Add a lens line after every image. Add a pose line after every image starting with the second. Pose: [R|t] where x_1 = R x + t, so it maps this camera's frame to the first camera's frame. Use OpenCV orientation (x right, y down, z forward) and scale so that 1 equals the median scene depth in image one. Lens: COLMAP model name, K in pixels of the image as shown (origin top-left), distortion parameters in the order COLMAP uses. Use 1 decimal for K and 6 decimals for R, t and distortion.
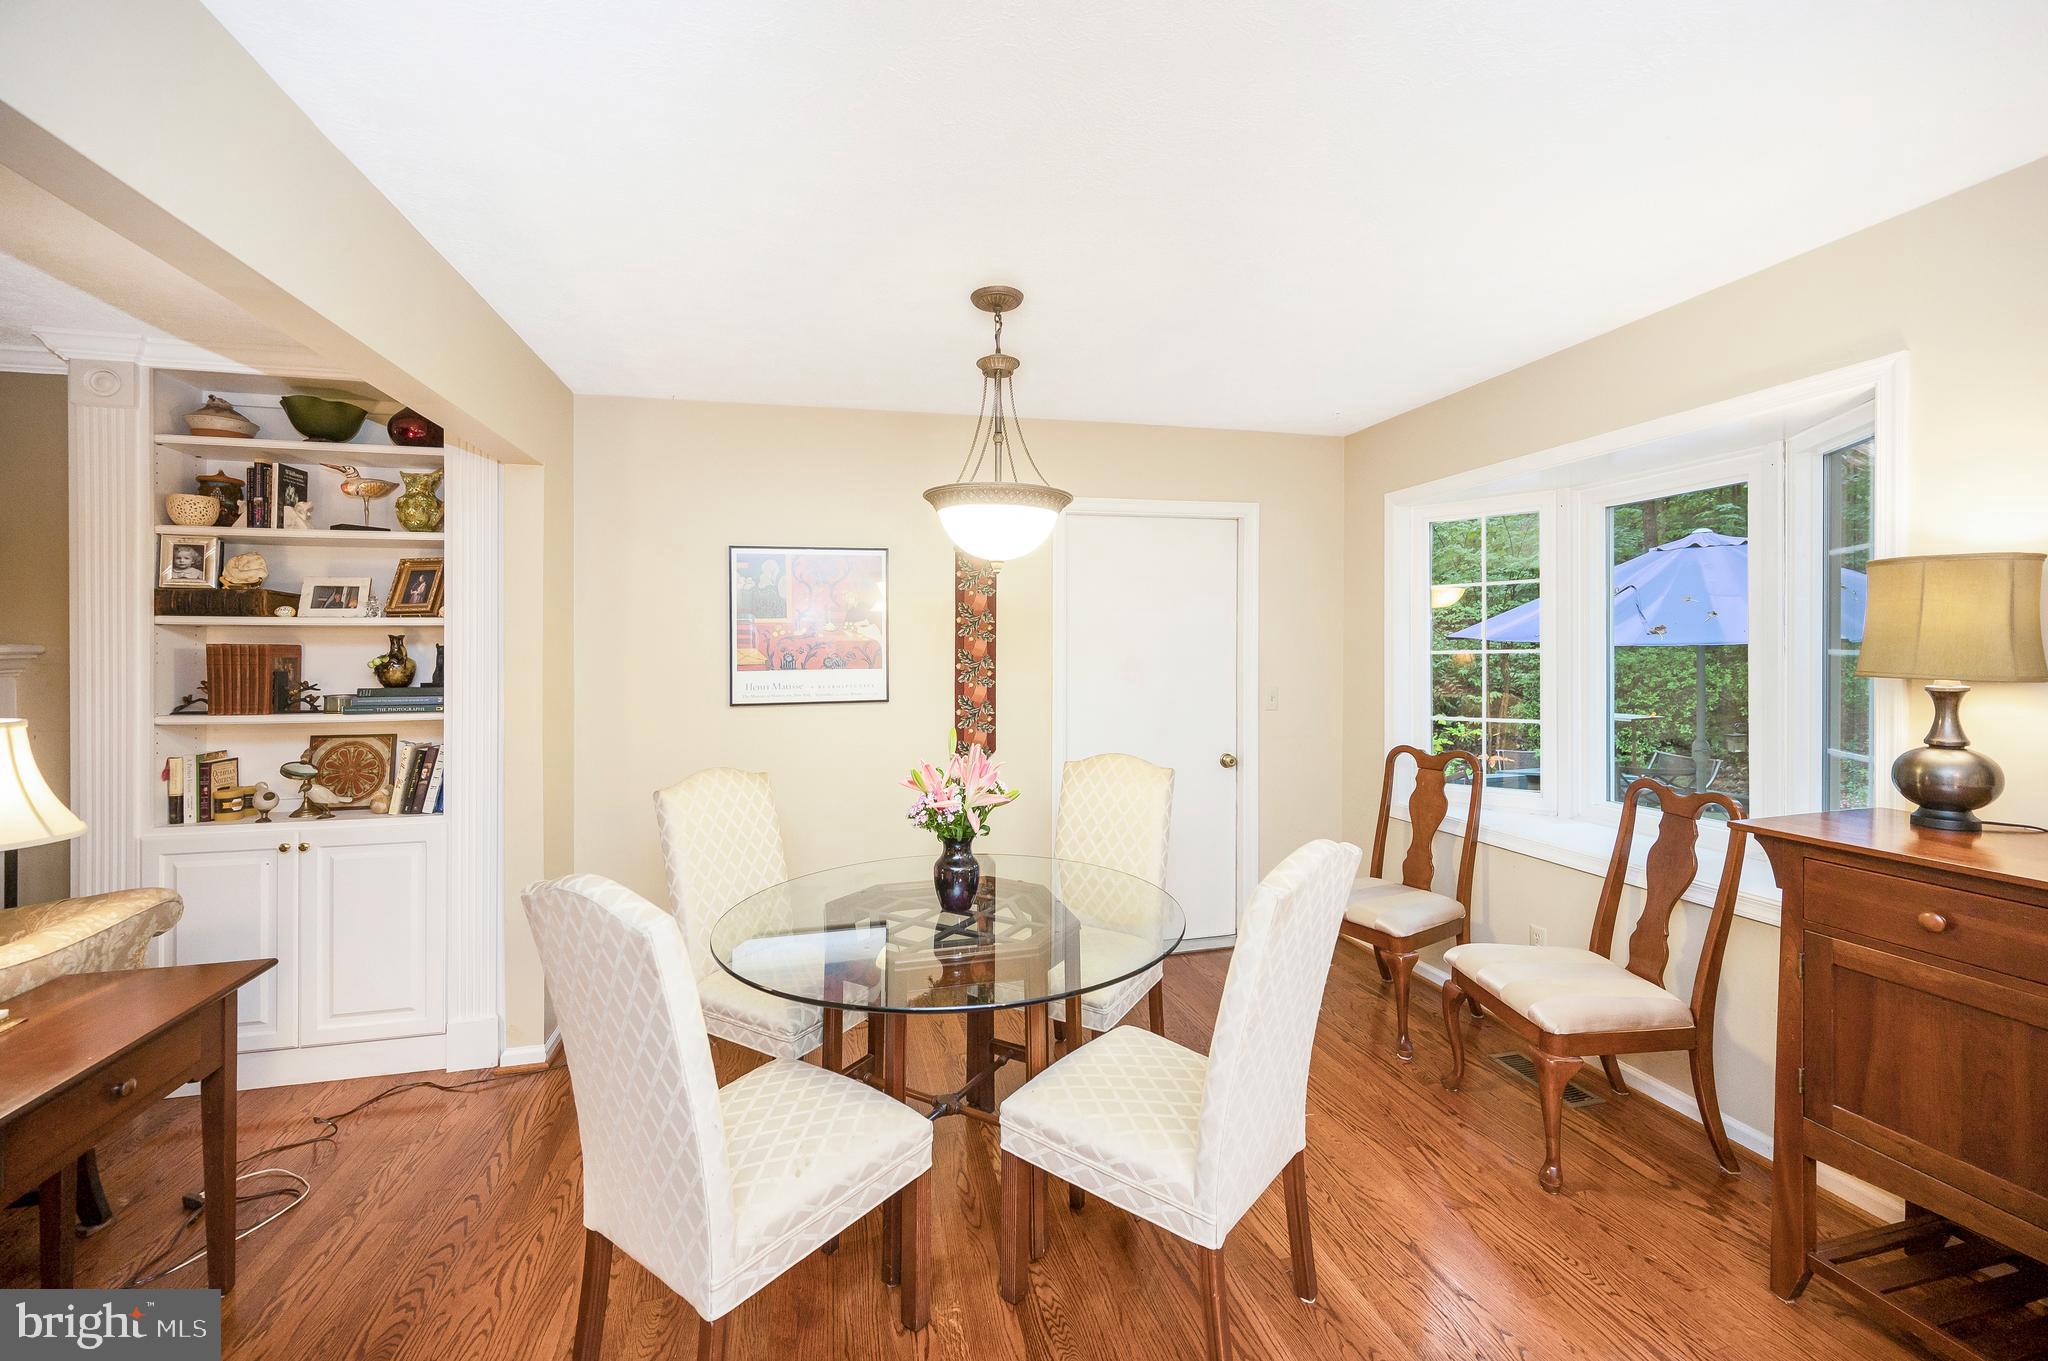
lens RADIAL K [[844.2, 0, 1024.7], [0, 844.2, 640.0], [0, 0, 1]] dist [0.000443, 0.000019]
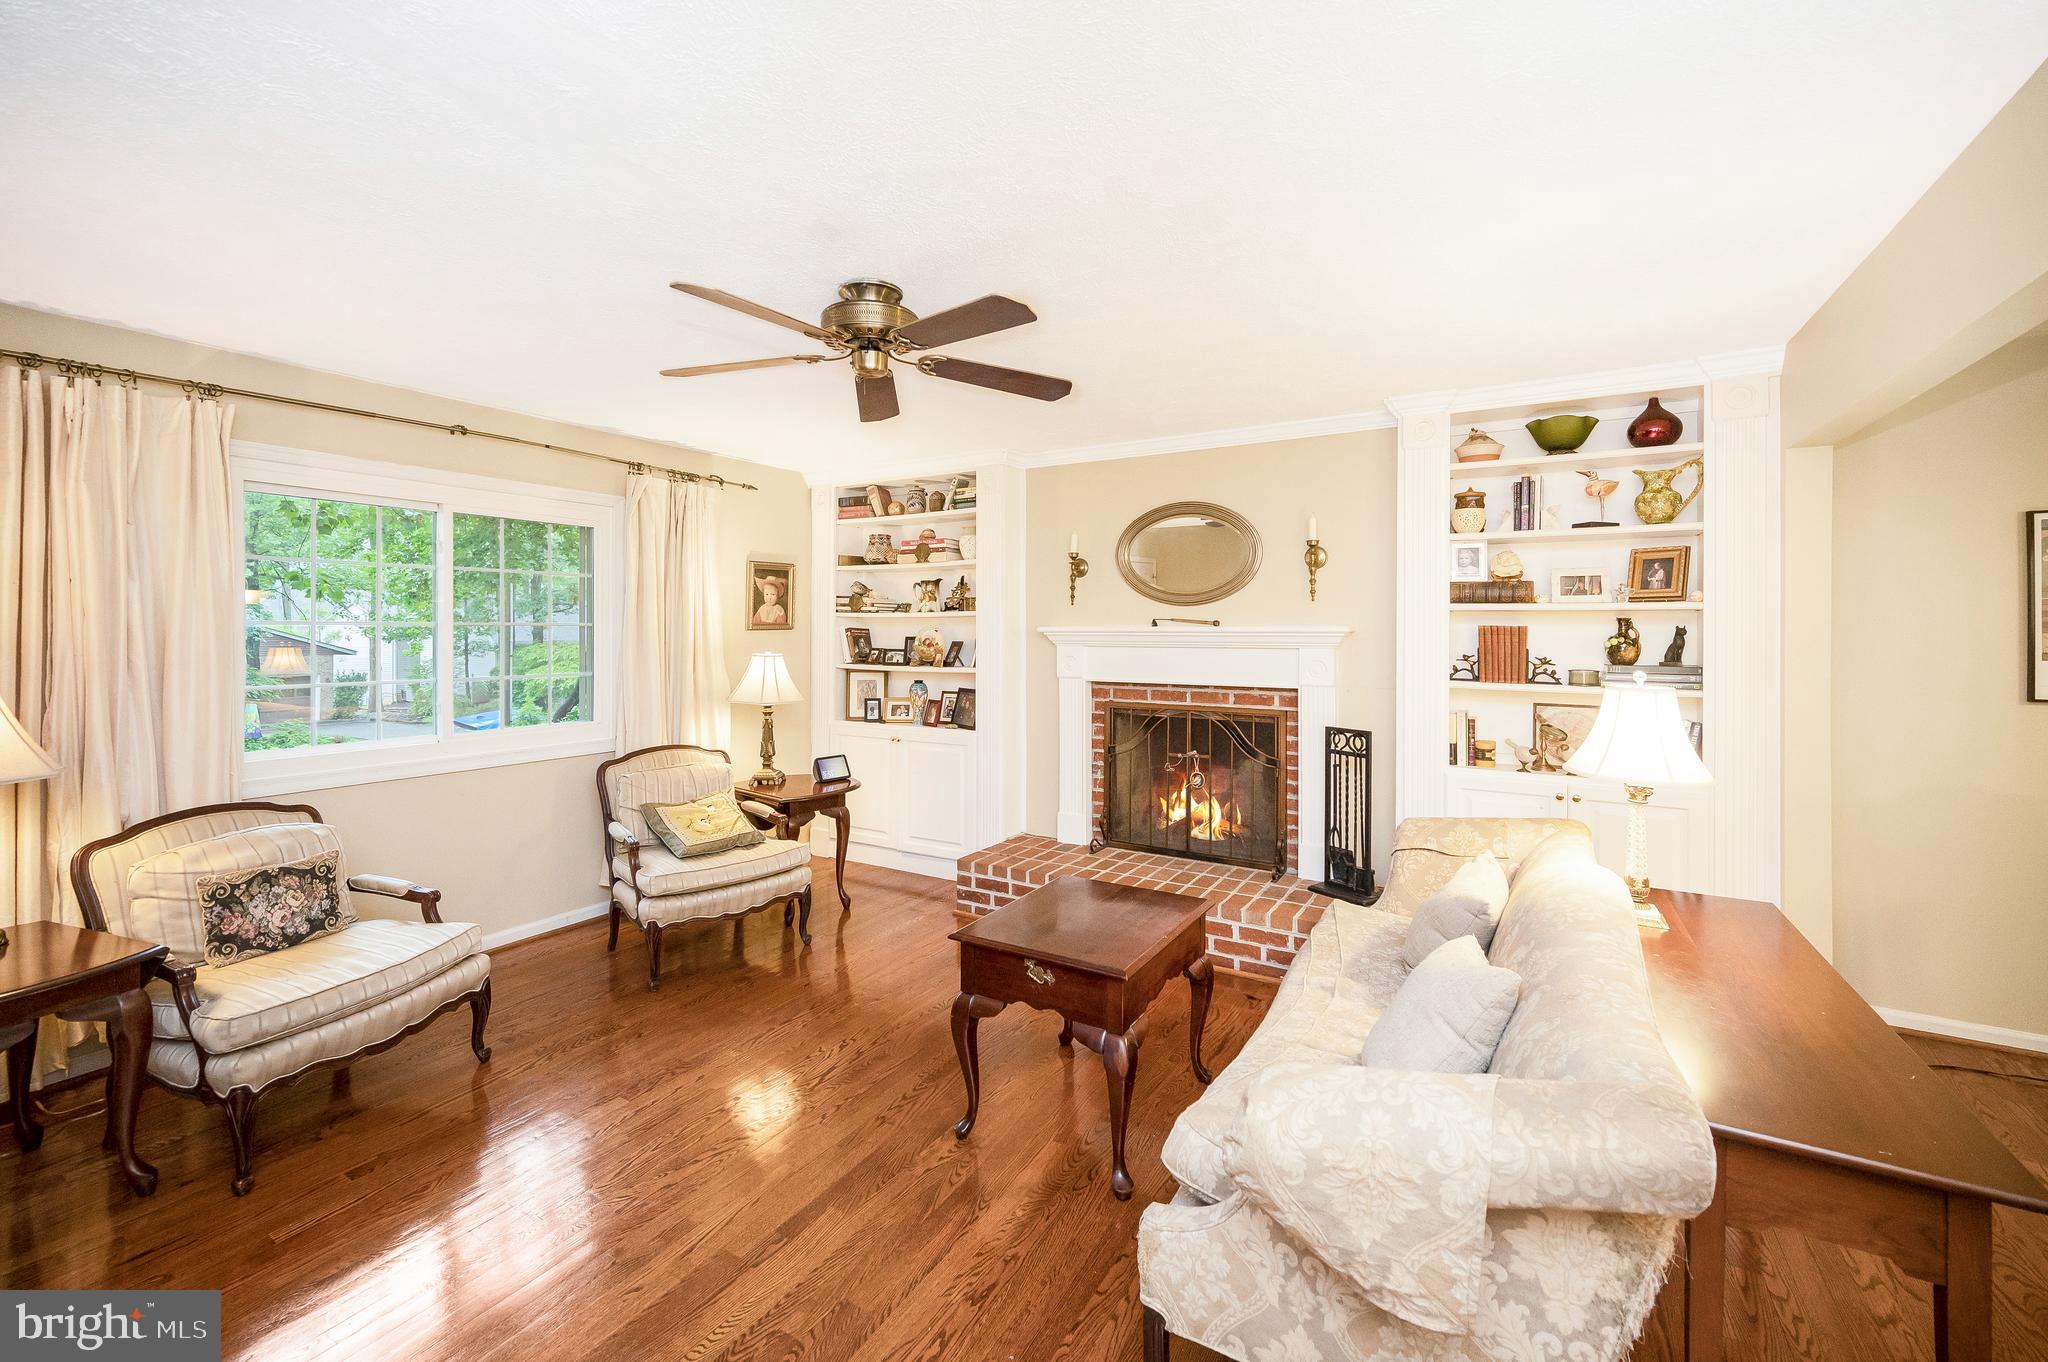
lens RADIAL K [[844.2, 0, 1024.7], [0, 844.2, 640.5], [0, 0, 1]] dist [0.000443, 0.000019]
pose [[0.707862, 0.014532, -0.706201, -0.532798], [0.002803, 0.999723, 0.023381, -0.004607], [0.706345, -0.018531, 0.707625, -0.359203]]
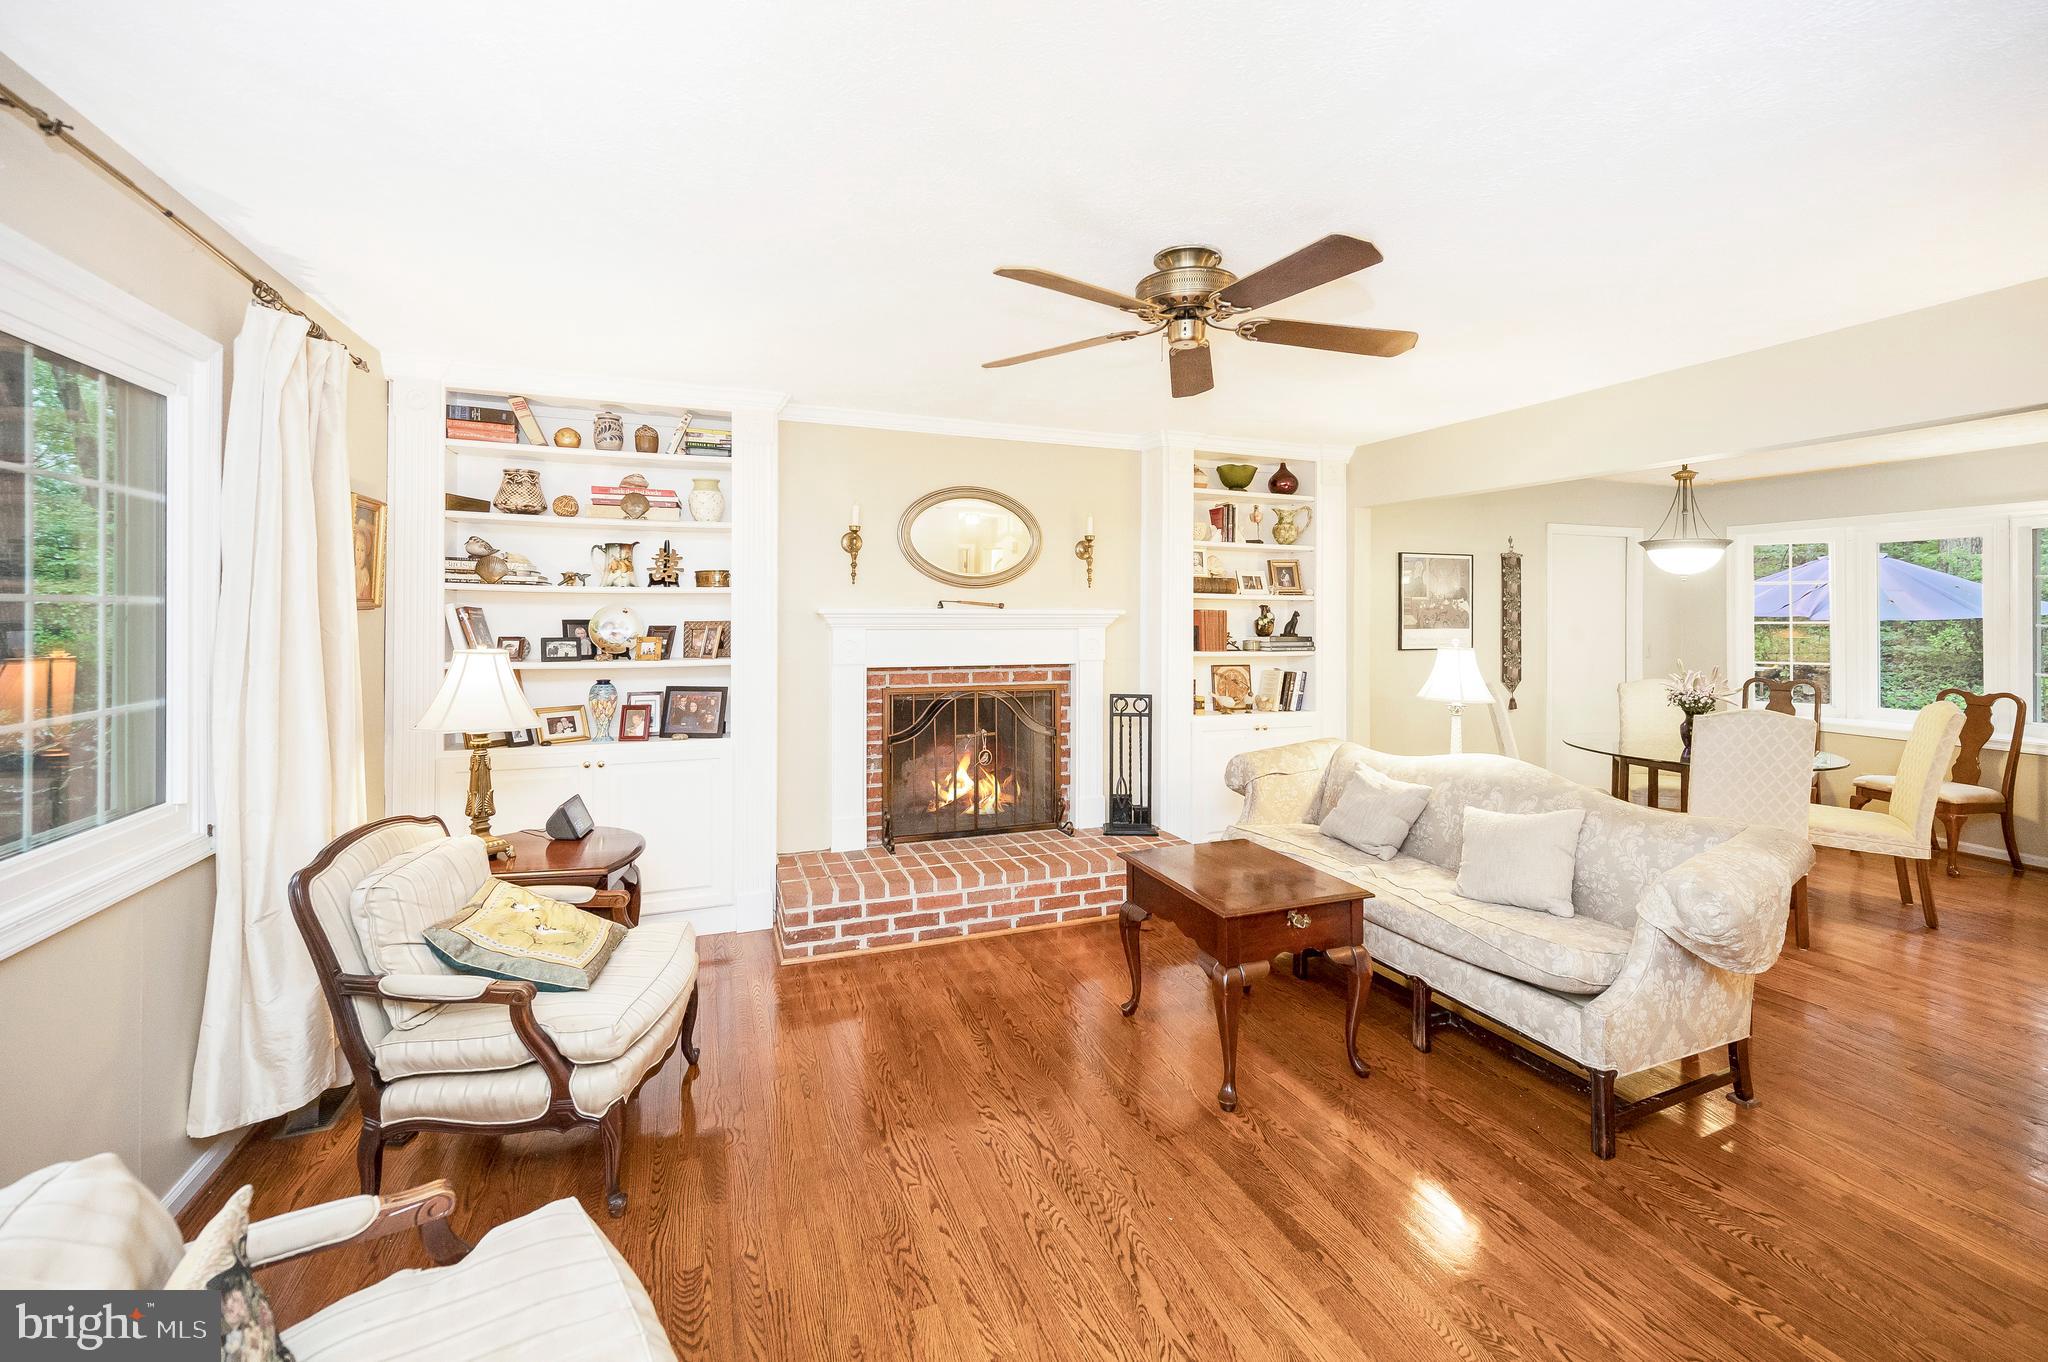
lens RADIAL K [[855.7, 0, 1021.1], [0, 855.7, 617.4], [0, 0, 1]] dist [-0.000273, -0.000071]
pose [[0.991221, 0.008553, 0.131939, -1.491572], [-0.010437, 0.999853, 0.013596, 0.000024], [-0.131804, -0.014854, 0.991165, -0.639128]]
